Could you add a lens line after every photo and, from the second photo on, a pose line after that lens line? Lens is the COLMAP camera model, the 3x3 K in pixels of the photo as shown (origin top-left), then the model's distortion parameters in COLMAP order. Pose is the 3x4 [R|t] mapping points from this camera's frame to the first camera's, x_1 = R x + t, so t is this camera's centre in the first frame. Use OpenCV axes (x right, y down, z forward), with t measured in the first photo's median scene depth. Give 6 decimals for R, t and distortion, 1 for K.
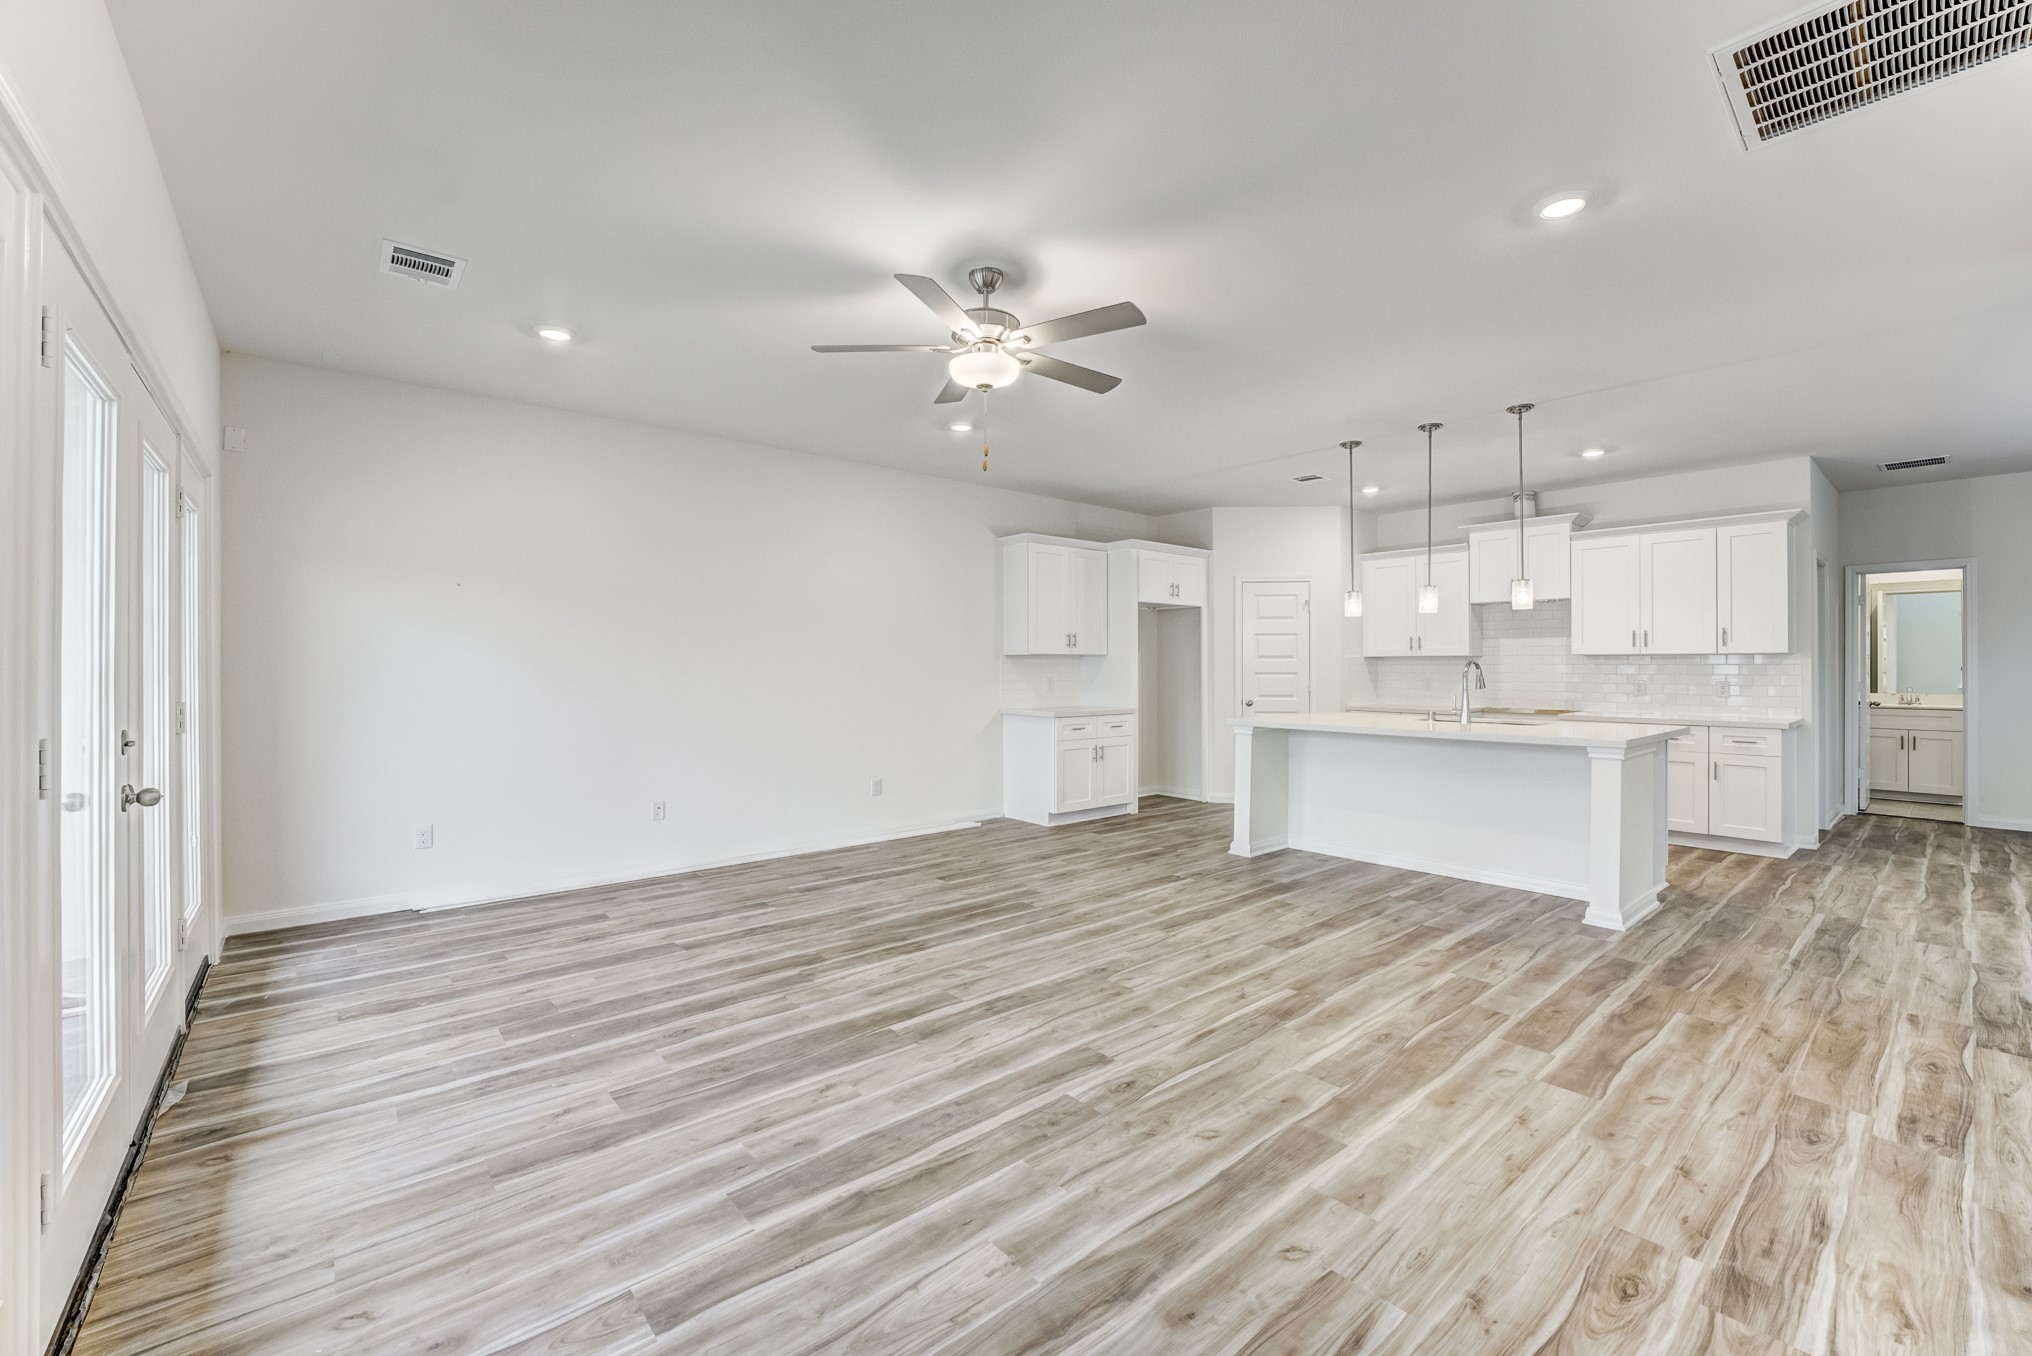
lens RADIAL K [[825.1, 0, 1006.6], [0, 825.1, 673.9], [0, 0, 1]] dist [-0.011246, 0.001714]
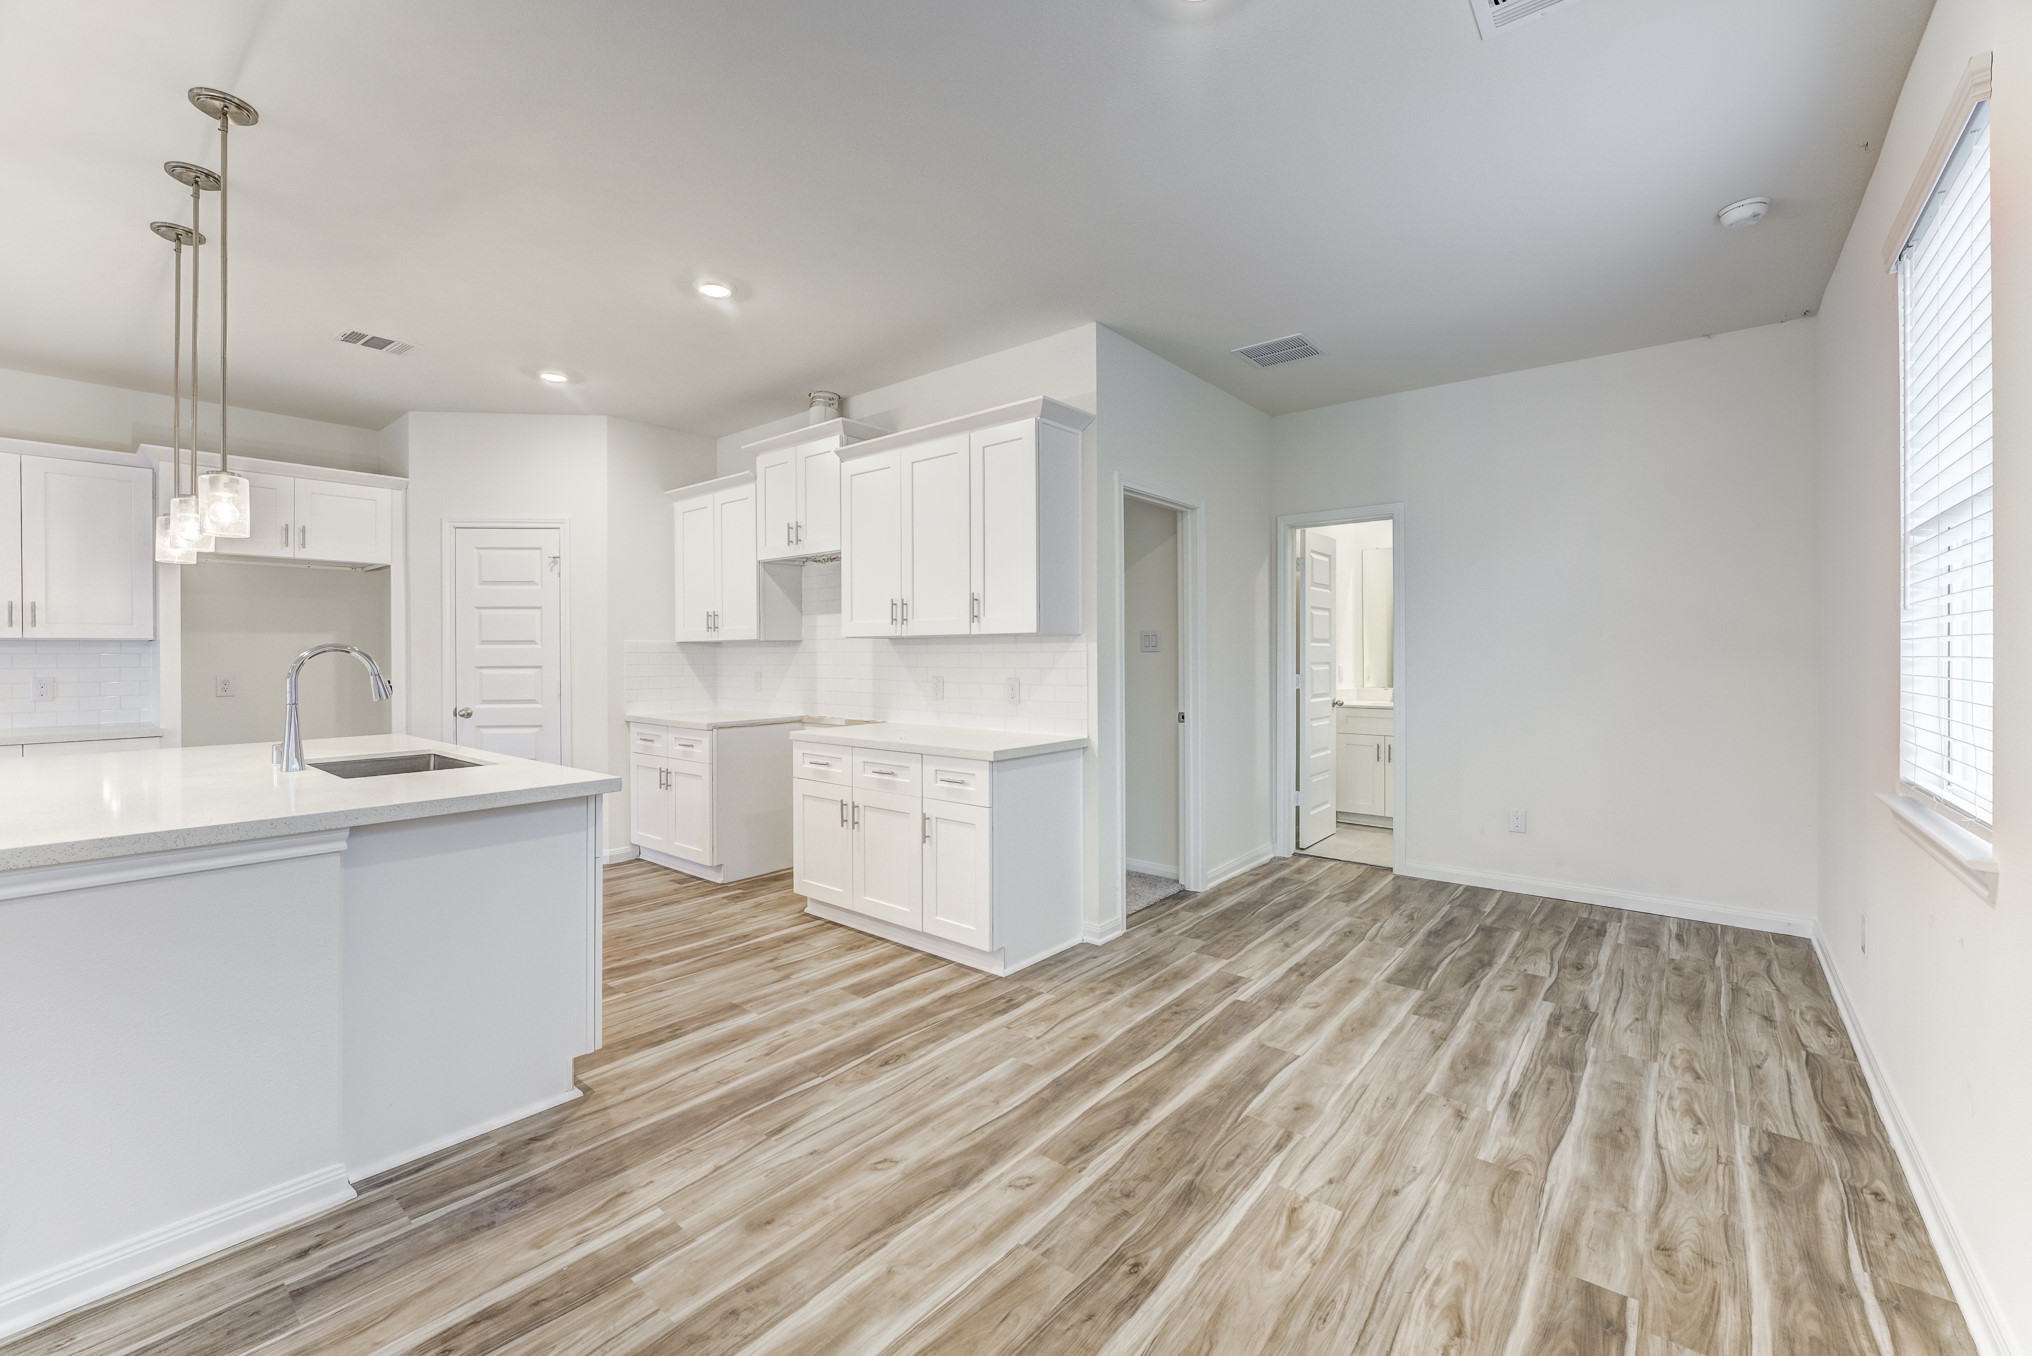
lens RADIAL K [[825.1, 0, 1012.0], [0, 825.1, 649.2], [0, 0, 1]] dist [-0.011246, 0.001714]
pose [[0.985666, -0.002605, 0.168686, 1.291211], [0.004877, 0.999903, -0.013055, -0.008537], [-0.168635, 0.013691, 0.985583, 0.604073]]
